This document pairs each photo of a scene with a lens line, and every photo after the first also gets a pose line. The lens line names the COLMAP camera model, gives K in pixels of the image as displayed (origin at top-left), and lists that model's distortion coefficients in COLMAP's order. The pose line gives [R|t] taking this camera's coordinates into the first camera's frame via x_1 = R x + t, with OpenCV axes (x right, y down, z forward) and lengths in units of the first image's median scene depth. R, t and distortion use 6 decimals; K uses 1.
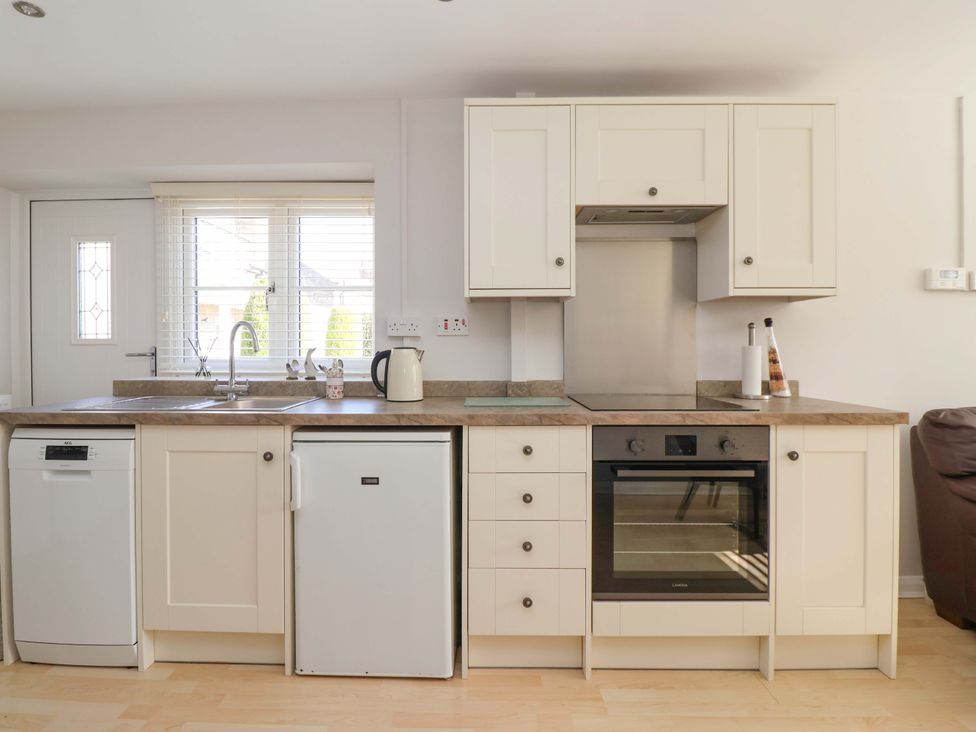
lens RADIAL K [[513.5, 0, 475.2], [0, 513.5, 349.0], [0, 0, 1]] dist [0.002351, -0.014754]
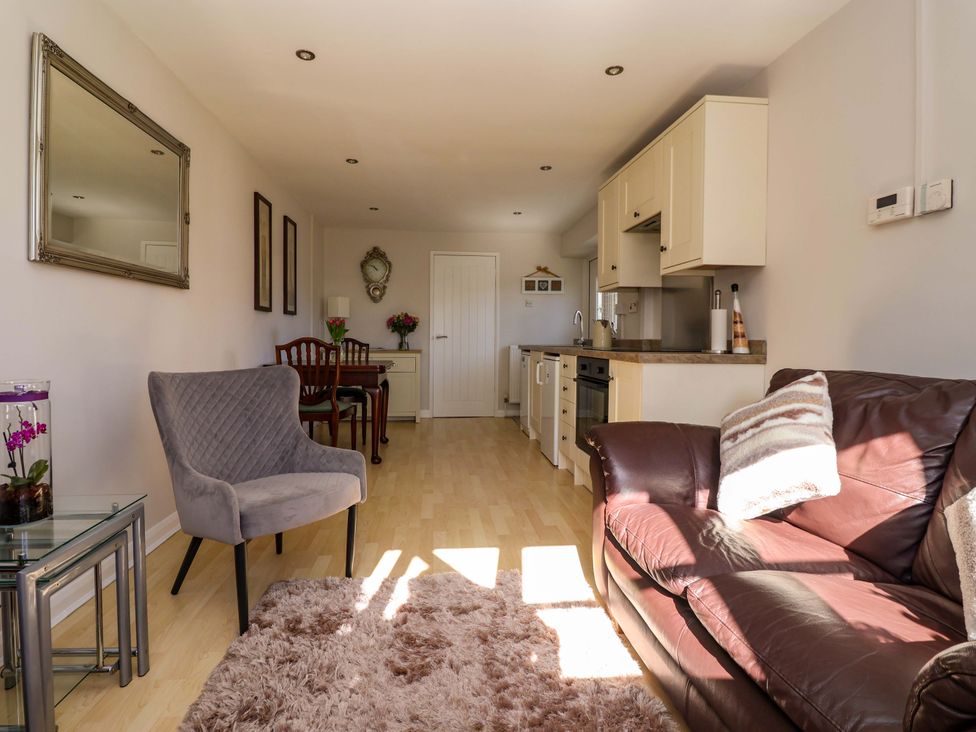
lens RADIAL K [[525.3, 0, 483.8], [0, 525.3, 352.9], [0, 0, 1]] dist [-0.000373, -0.015138]
pose [[0.114649, 0.028132, -0.993008, 1.765947], [-0.012517, 0.999561, 0.026872, 0.072752], [0.993327, 0.009348, 0.114950, 0.342280]]
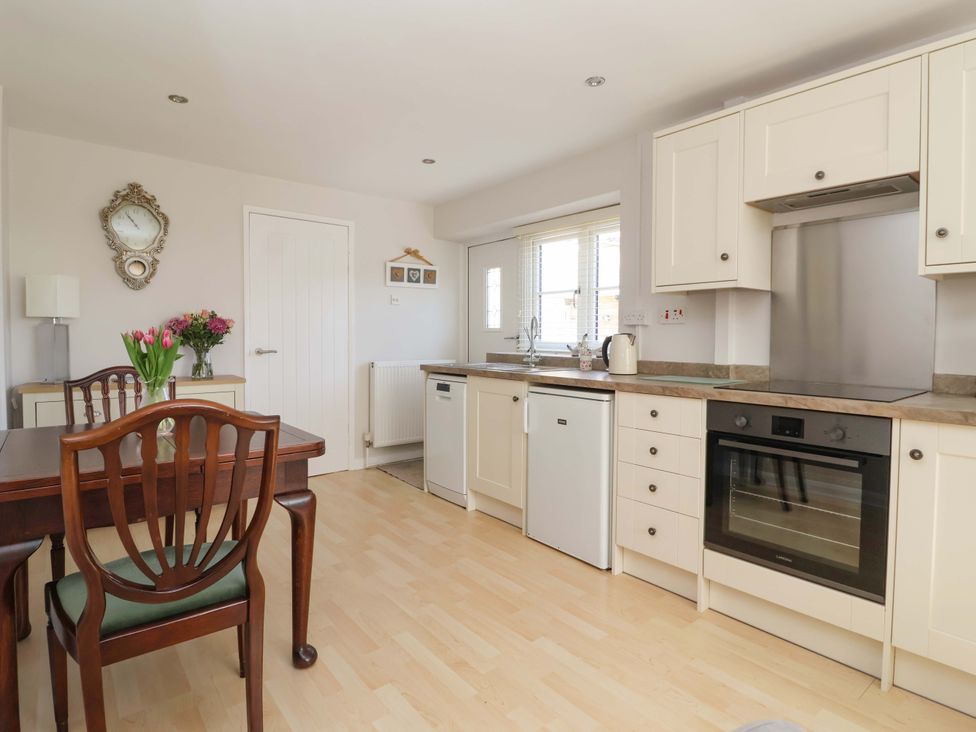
lens RADIAL K [[525.3, 0, 483.8], [0, 525.3, 352.9], [0, 0, 1]] dist [-0.000373, -0.015138]
pose [[0.647076, 0.031013, -0.761795, 0.645528], [-0.009683, 0.999426, 0.032462, 0.006517], [0.762364, -0.013629, 0.647004, -0.130810]]
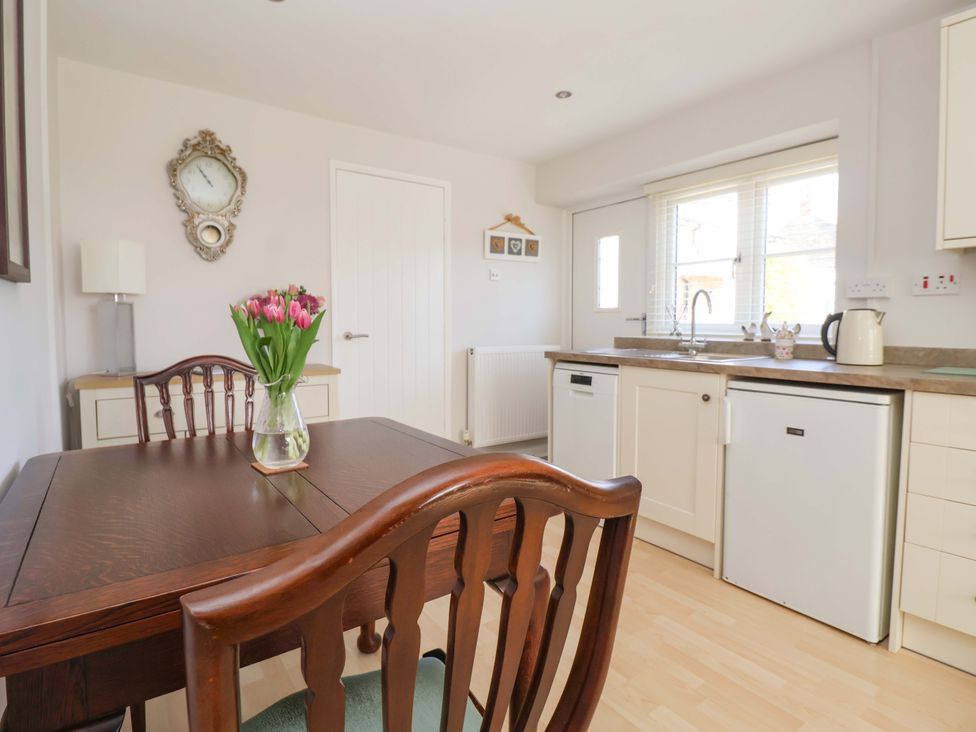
lens RADIAL K [[513.5, 0, 475.2], [0, 513.5, 349.0], [0, 0, 1]] dist [0.002351, -0.014754]
pose [[0.594551, 0.046259, -0.802726, 0.200858], [-0.004633, 0.998524, 0.054111, 0.022658], [0.804045, -0.028453, 0.593888, -0.139524]]
